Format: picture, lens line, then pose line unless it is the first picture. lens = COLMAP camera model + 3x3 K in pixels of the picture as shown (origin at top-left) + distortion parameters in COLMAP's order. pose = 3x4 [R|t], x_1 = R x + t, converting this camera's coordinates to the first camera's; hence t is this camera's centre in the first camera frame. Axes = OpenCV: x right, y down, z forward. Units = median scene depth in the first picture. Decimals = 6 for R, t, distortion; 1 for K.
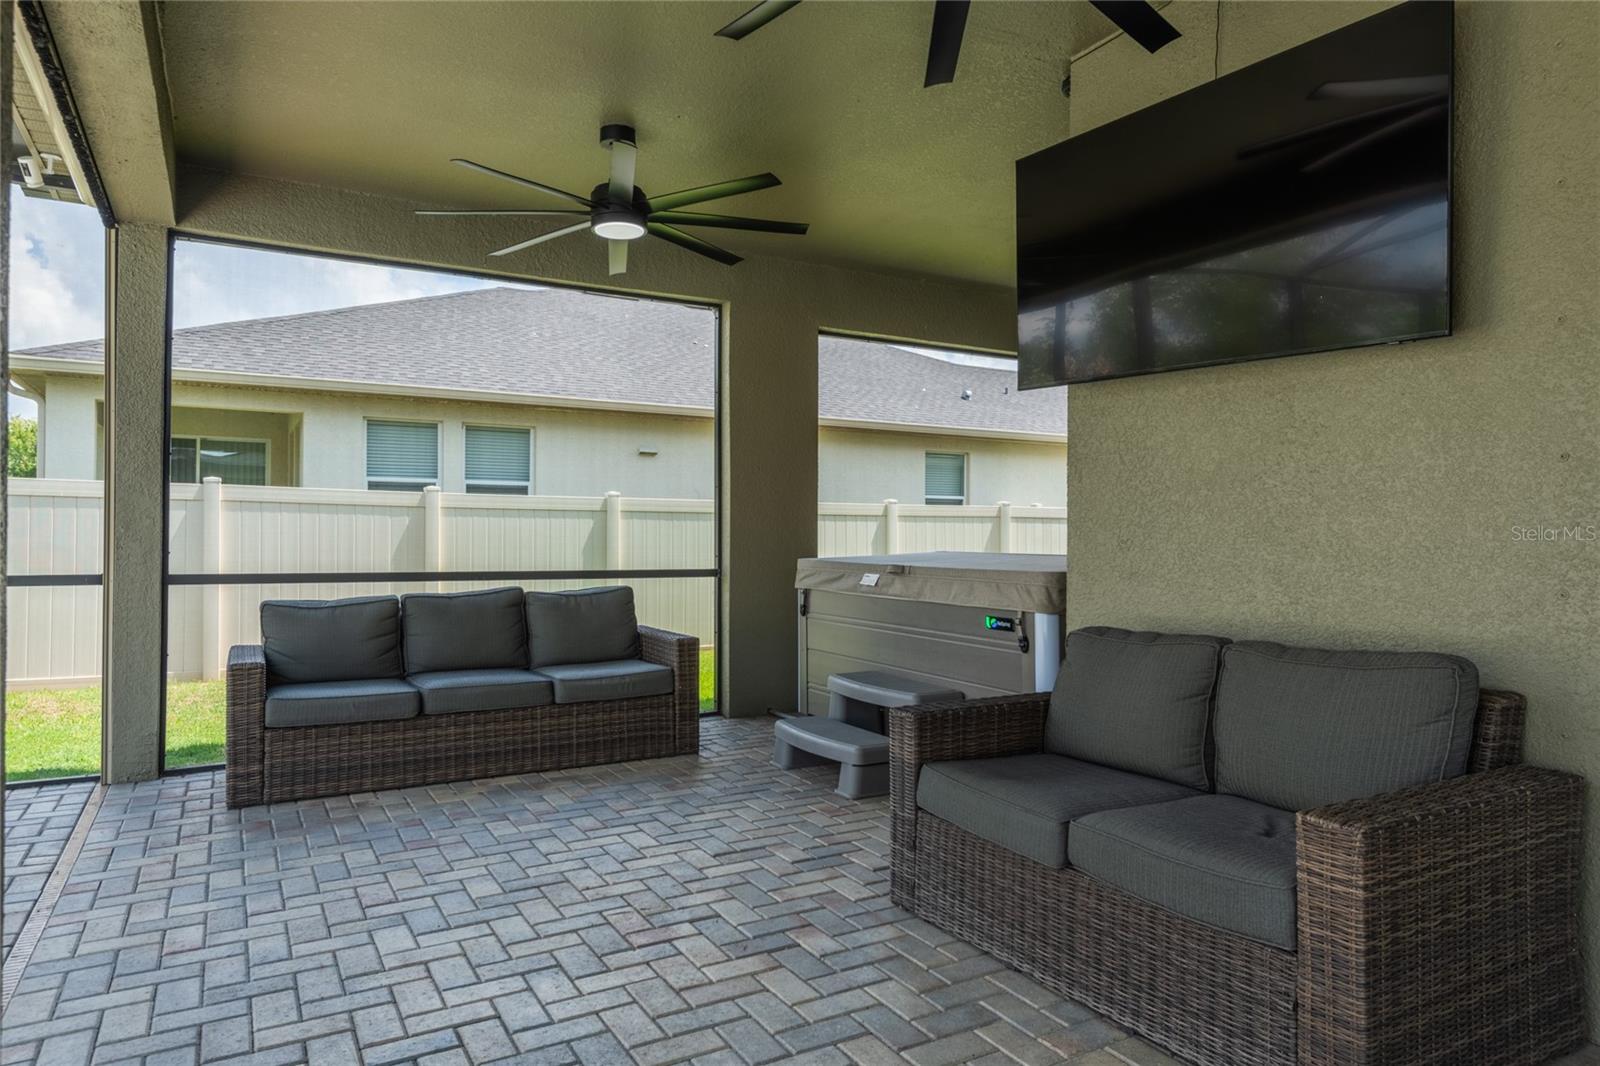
lens RADIAL K [[978.7, 0, 800.0], [0, 978.7, 533.0], [0, 0, 1]] dist [0.036769, -0.027785]
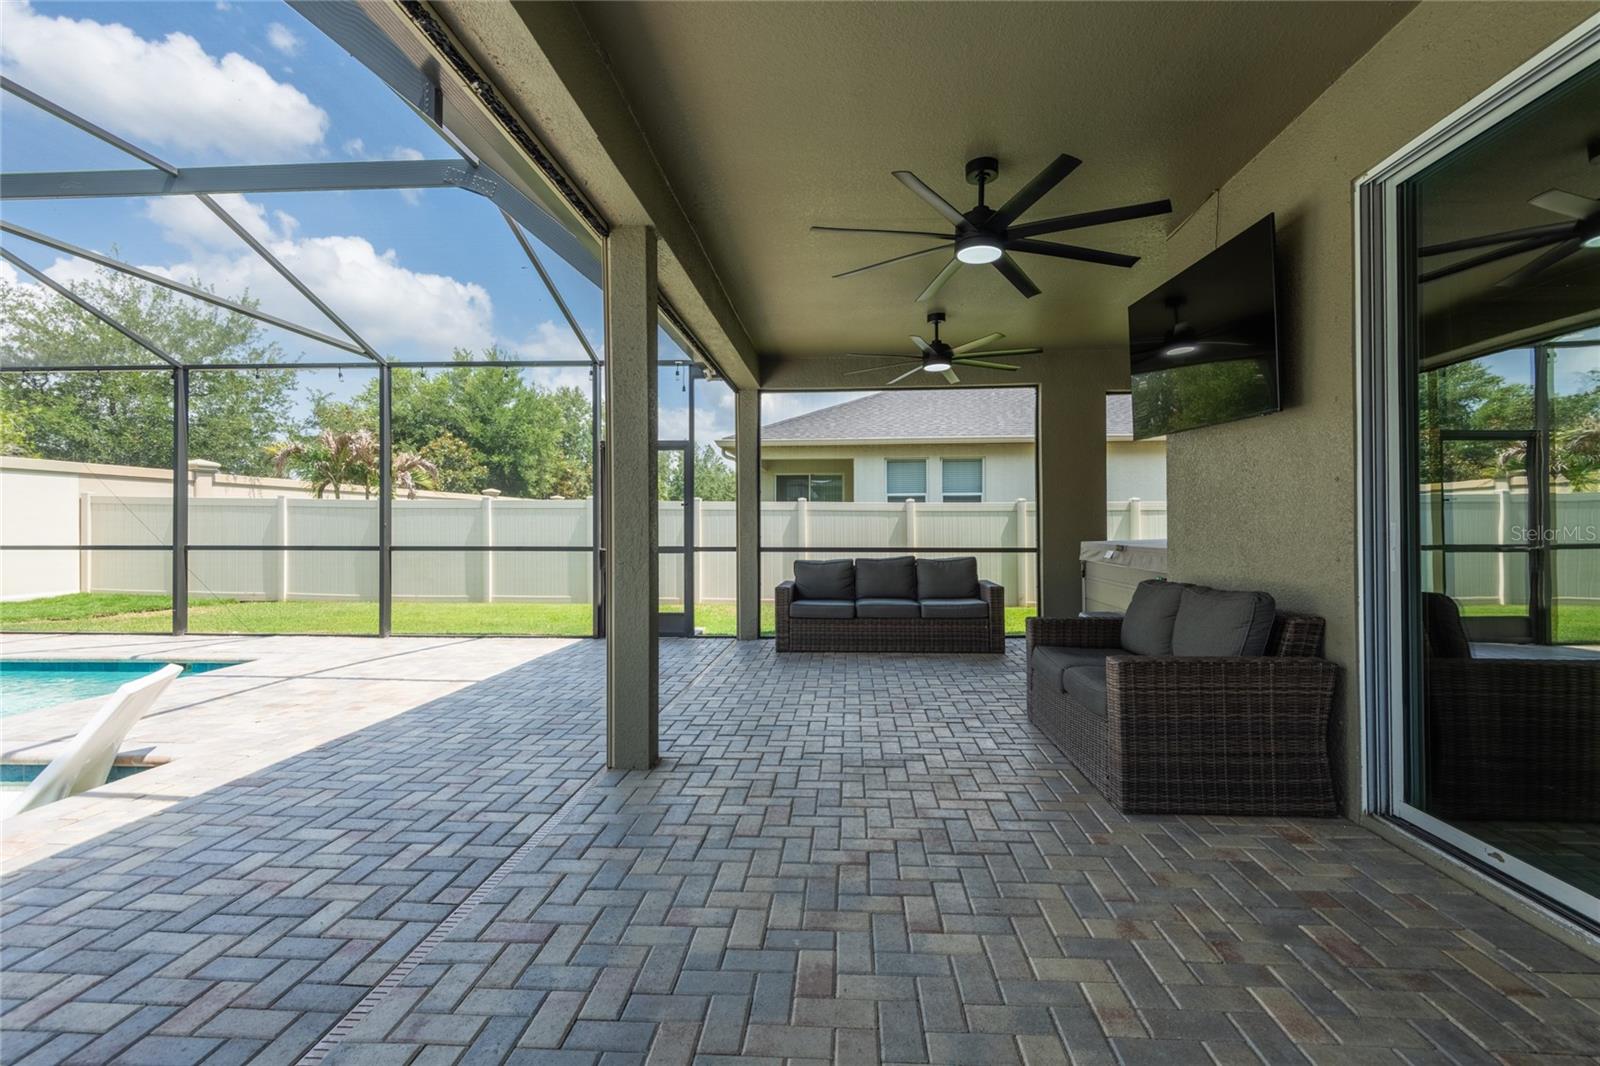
lens RADIAL K [[733.4, 0, 788.1], [0, 733.4, 527.3], [0, 0, 1]] dist [0.019041, -0.001053]
pose [[0.813710, -0.007194, -0.581226, 0.347430], [0.008710, 0.999962, -0.000183, -0.000923], [0.581205, -0.004914, 0.813742, -0.279532]]
